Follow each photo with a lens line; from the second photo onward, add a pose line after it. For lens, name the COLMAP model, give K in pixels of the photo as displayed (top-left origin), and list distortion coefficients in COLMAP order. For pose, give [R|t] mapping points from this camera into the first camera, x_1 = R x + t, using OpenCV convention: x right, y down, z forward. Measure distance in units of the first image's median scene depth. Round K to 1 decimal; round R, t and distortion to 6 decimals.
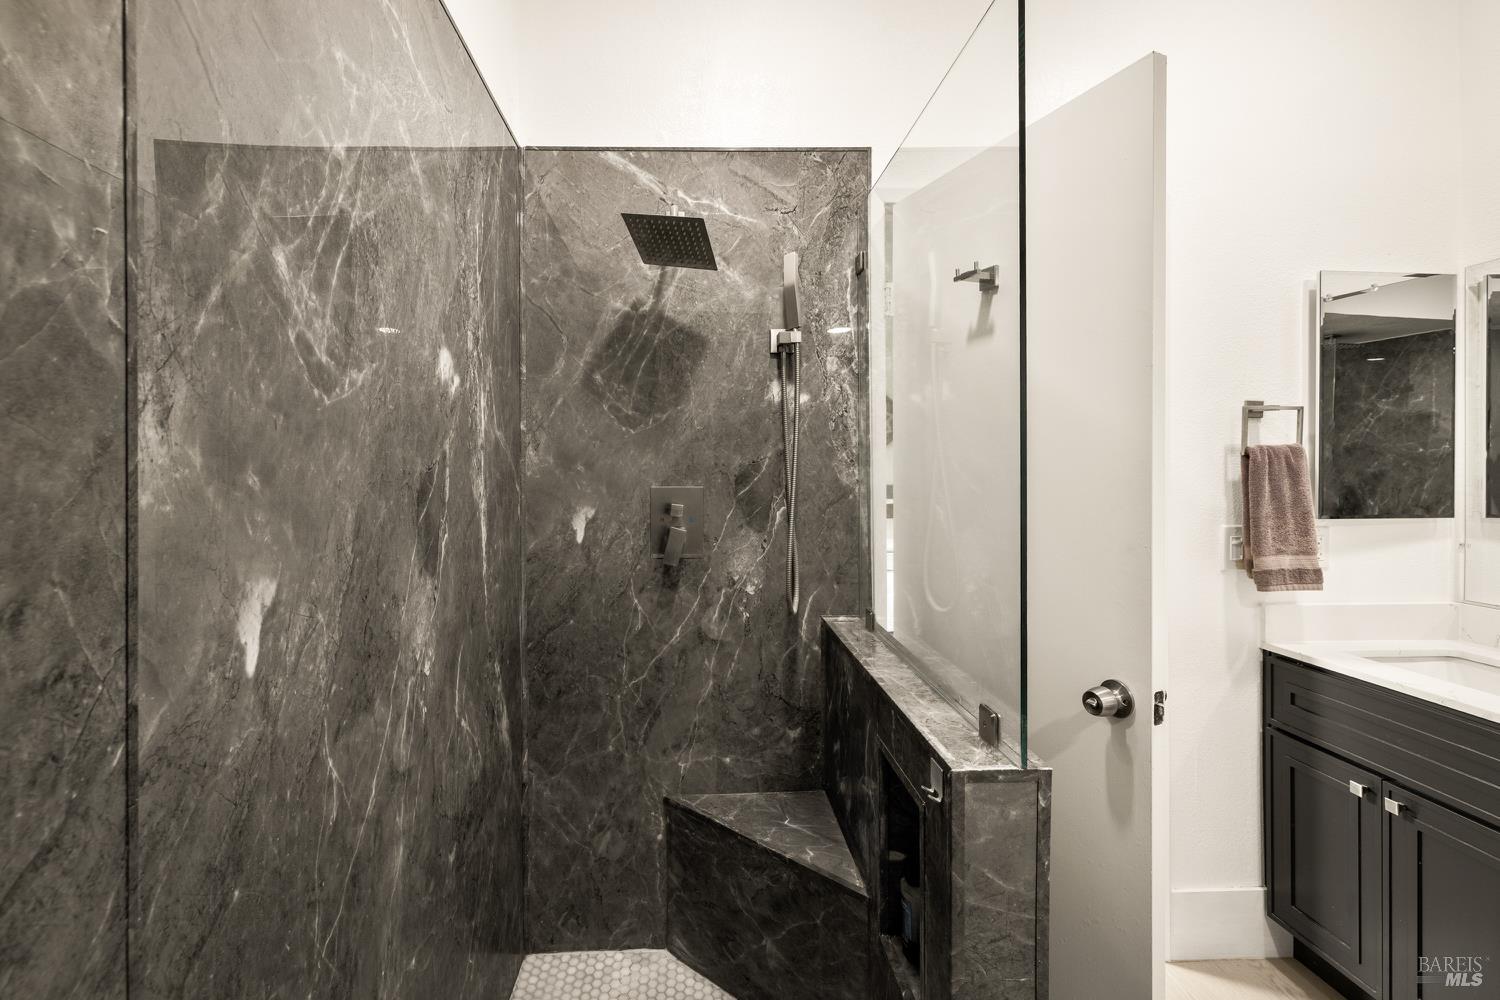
lens RADIAL K [[662.3, 0, 697.5], [0, 662.3, 471.0], [0, 0, 1]] dist [-0.001431, 0.001331]
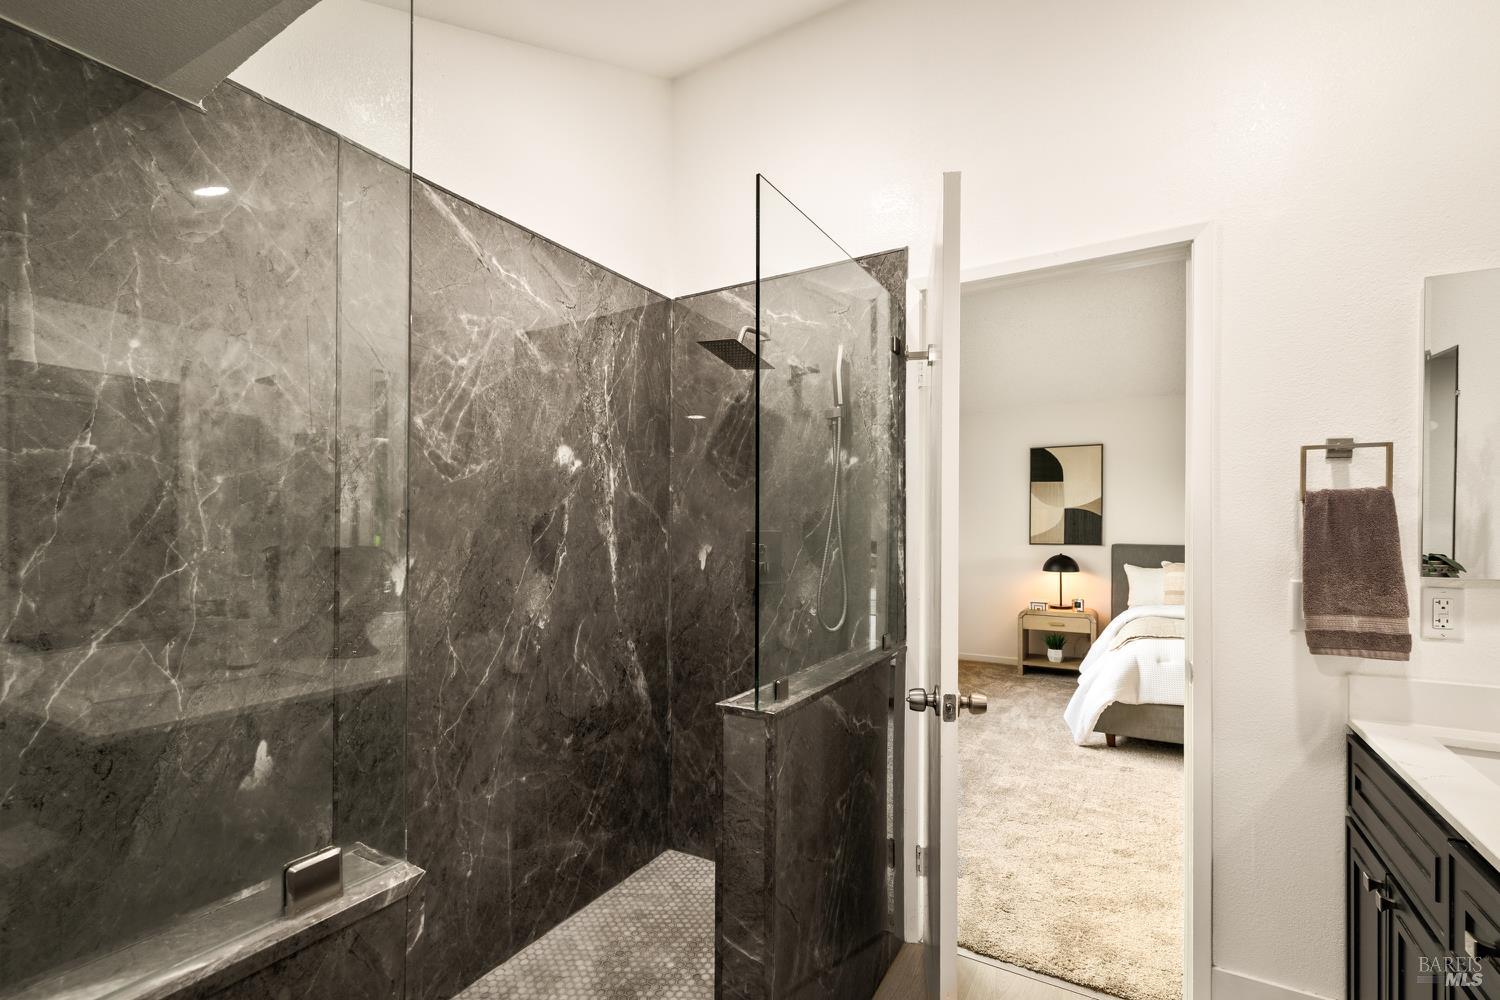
lens RADIAL K [[662.3, 0, 760.7], [0, 662.3, 527.7], [0, 0, 1]] dist [-0.001431, 0.001331]
pose [[0.849582, 0.006053, -0.527421, 0.686735], [-0.009260, 0.999951, -0.003441, 0.022259], [0.527375, 0.007807, 0.849597, -0.144984]]
